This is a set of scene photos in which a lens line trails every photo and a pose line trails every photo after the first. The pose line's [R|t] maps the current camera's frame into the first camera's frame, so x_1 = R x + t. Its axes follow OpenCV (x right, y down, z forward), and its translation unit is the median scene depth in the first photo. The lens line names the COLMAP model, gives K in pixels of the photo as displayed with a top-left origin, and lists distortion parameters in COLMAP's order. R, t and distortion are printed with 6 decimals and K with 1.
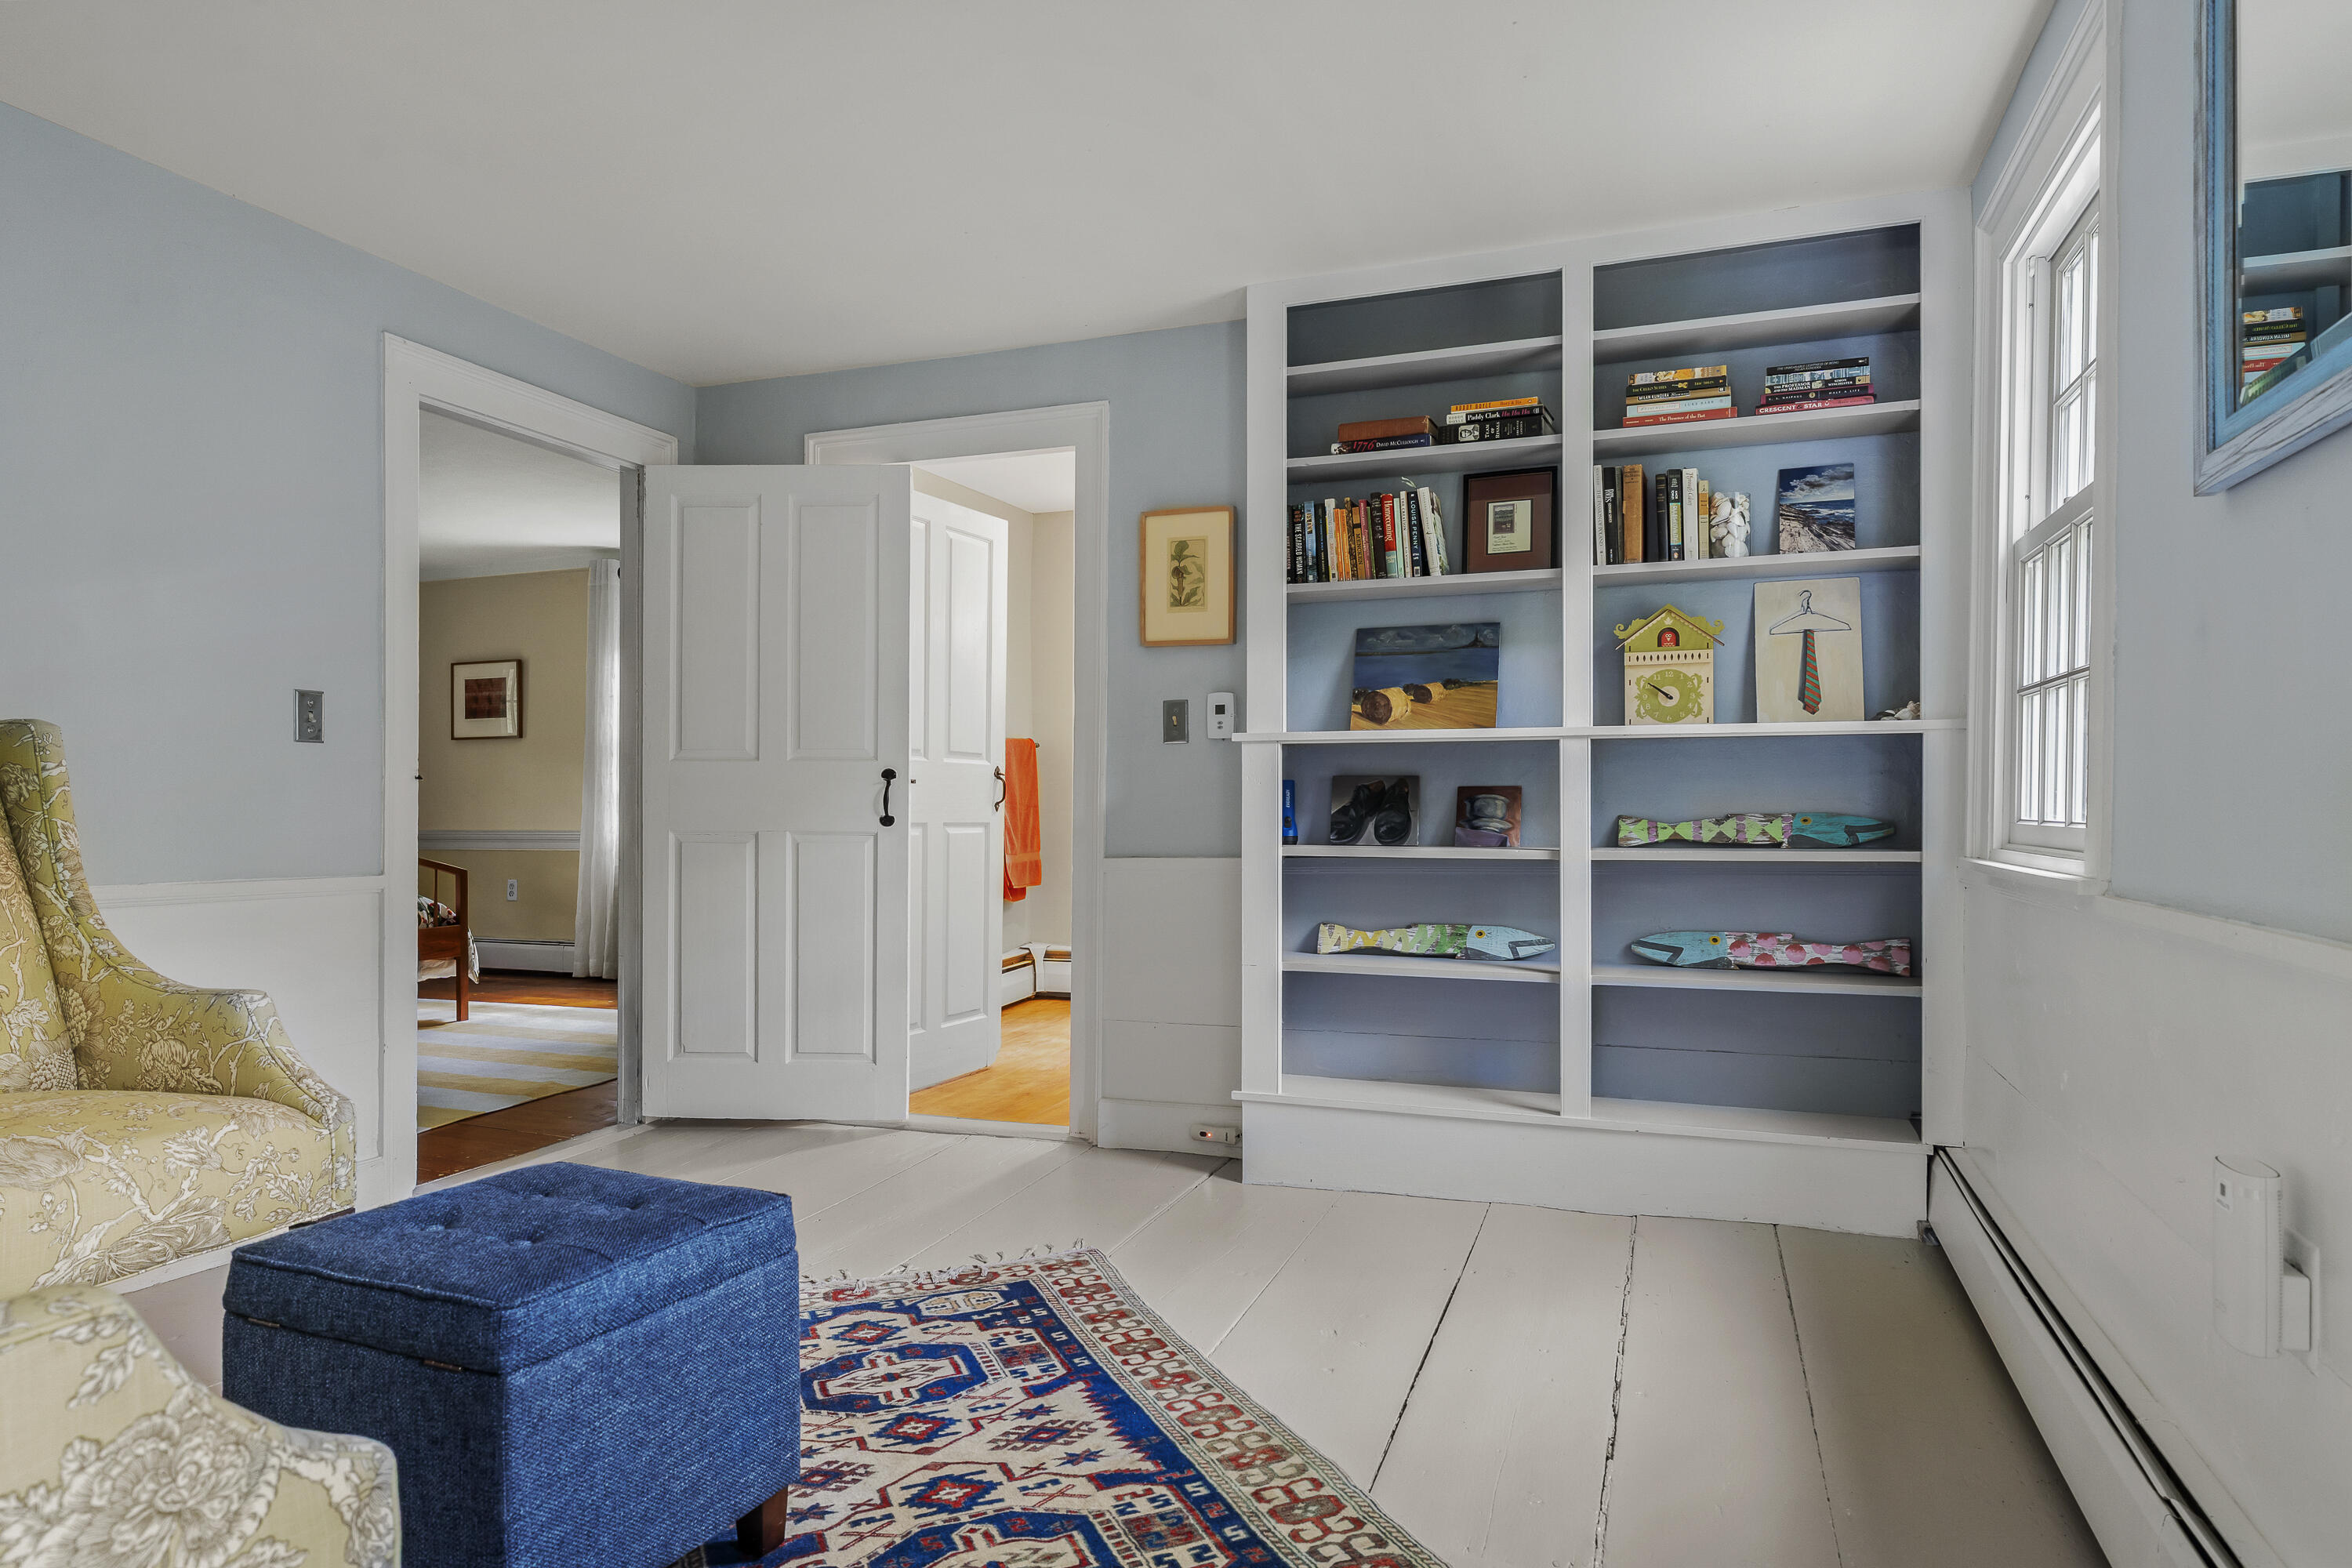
lens RADIAL K [[1365.3, 0, 1183.9], [0, 1365.3, 805.6], [0, 0, 1]] dist [-0.001445, 0.000366]
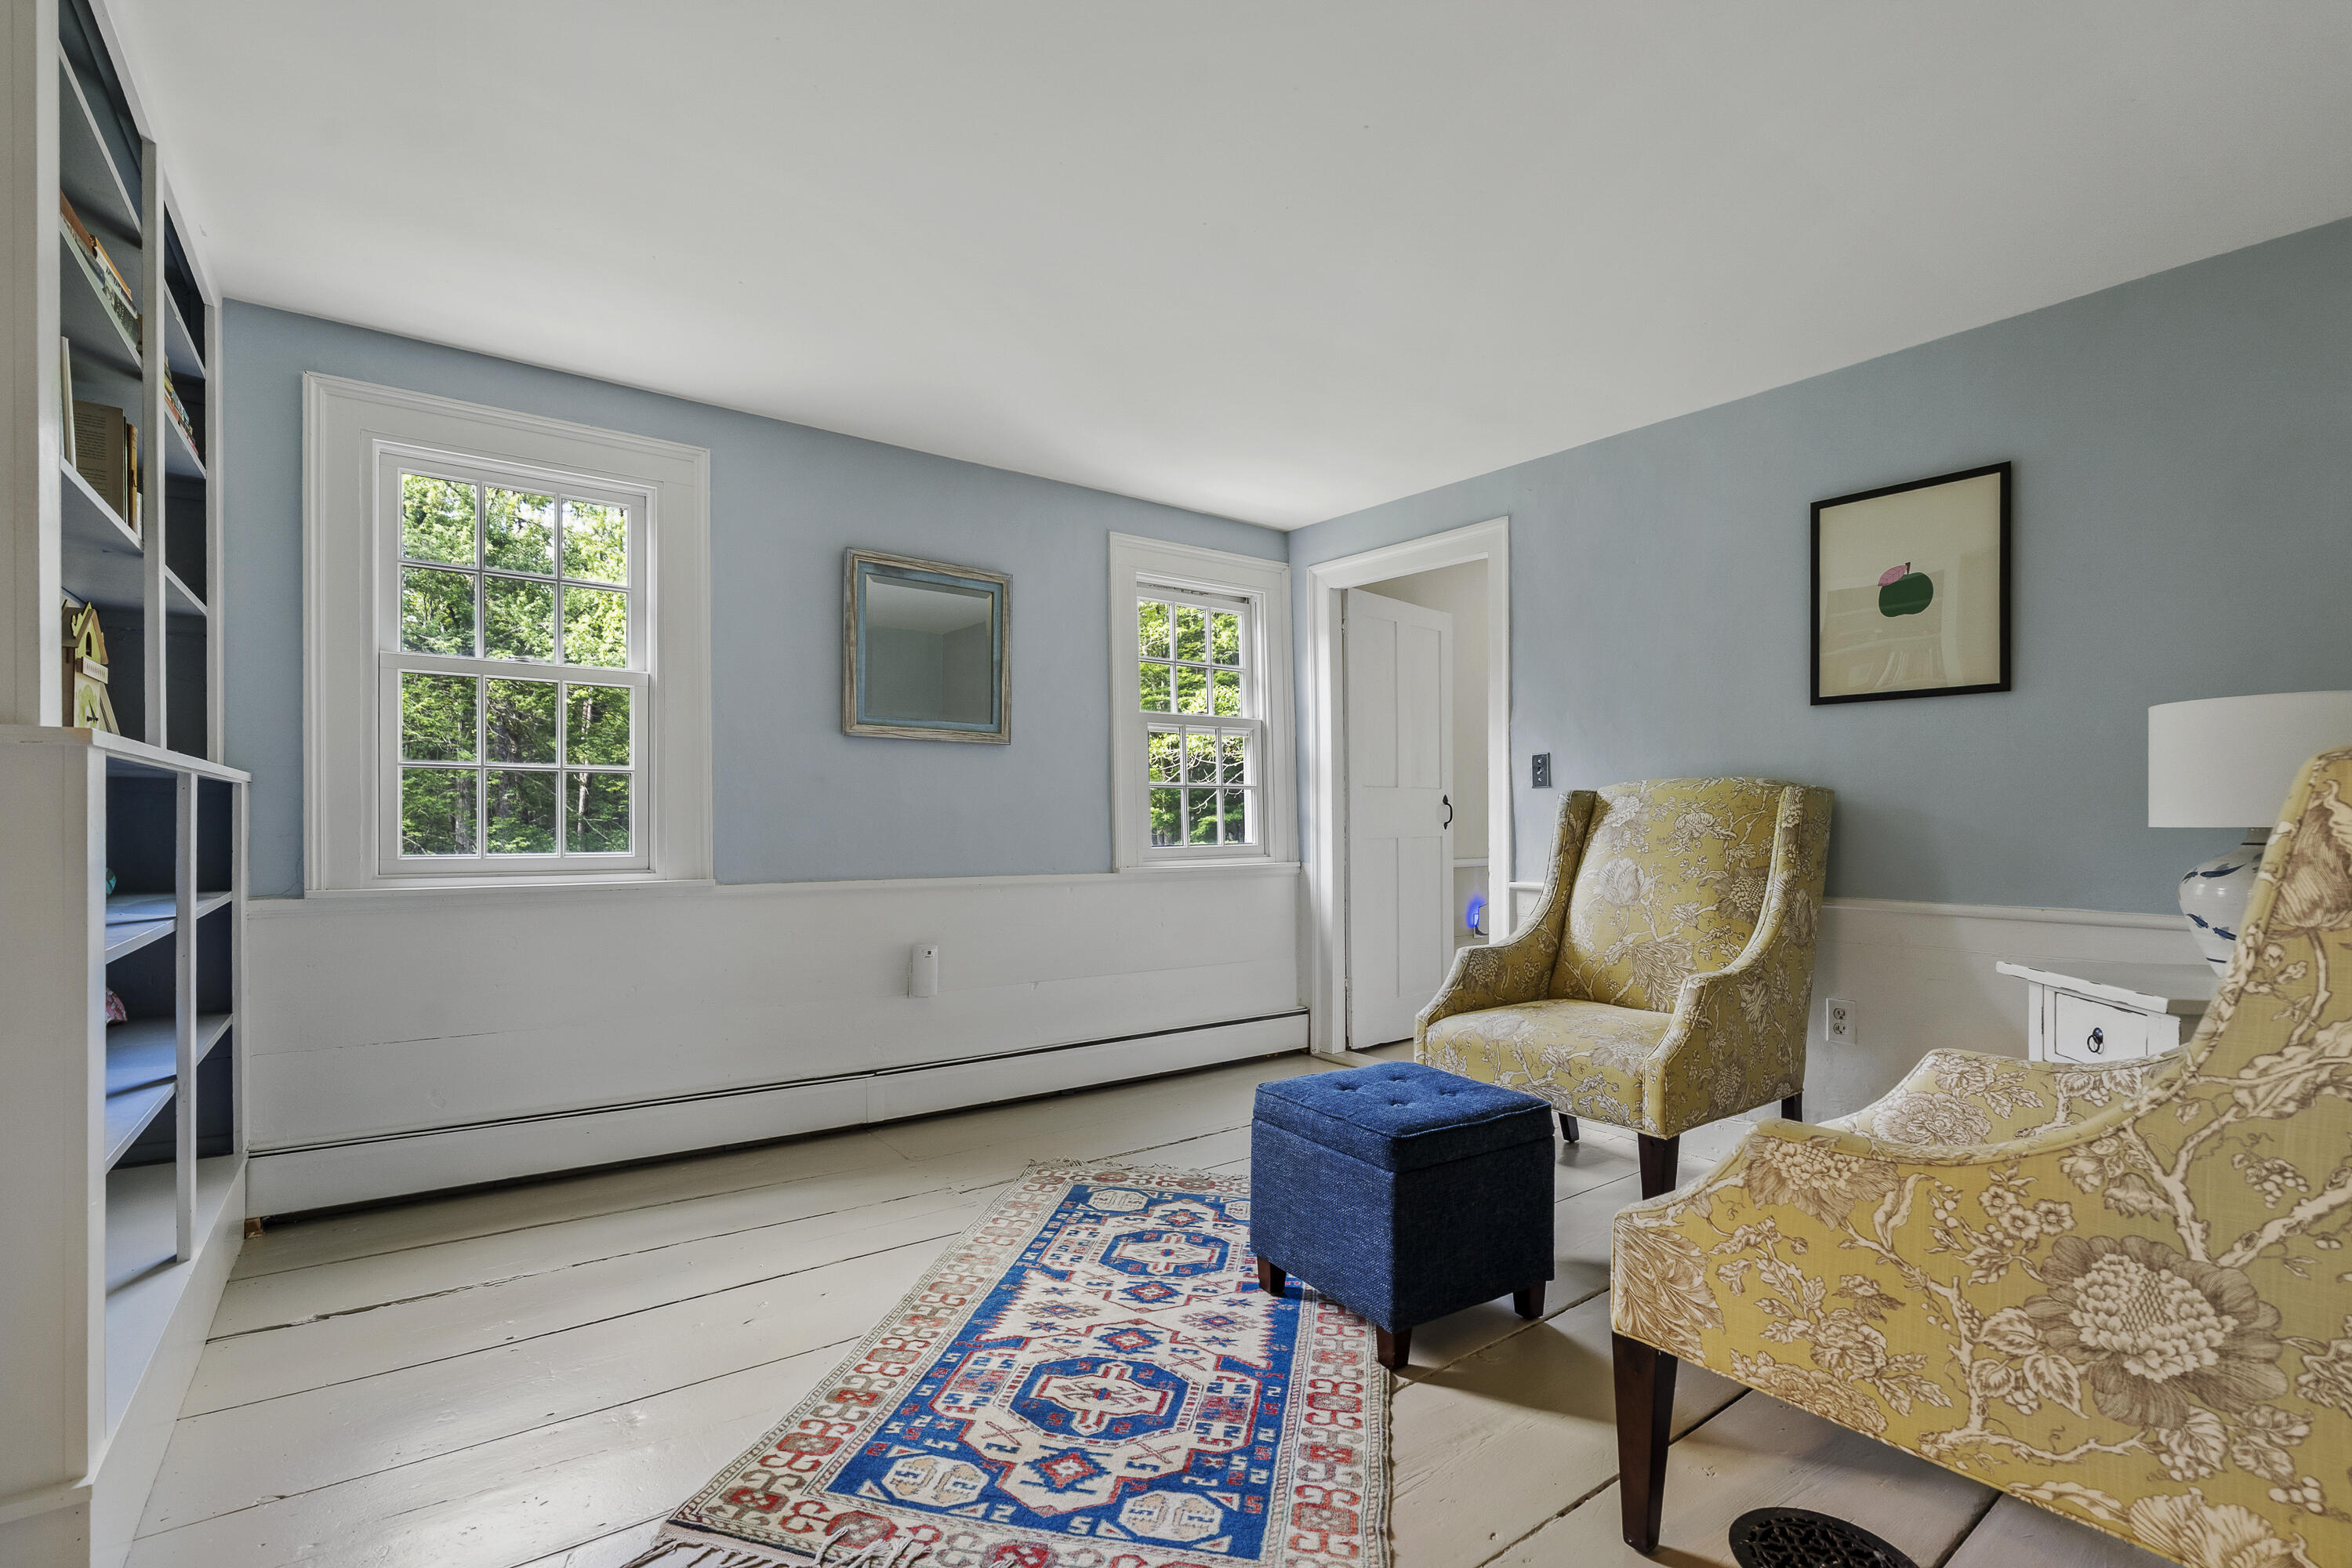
lens RADIAL K [[1071.0, 0, 1183.6], [0, 1071.0, 797.9], [0, 0, 1]] dist [0.000898, 0.000000]
pose [[-0.832230, 0.017008, 0.554169, -0.745138], [0.007651, 0.999786, -0.019195, -0.027456], [-0.554377, -0.011735, -0.832183, 1.683022]]
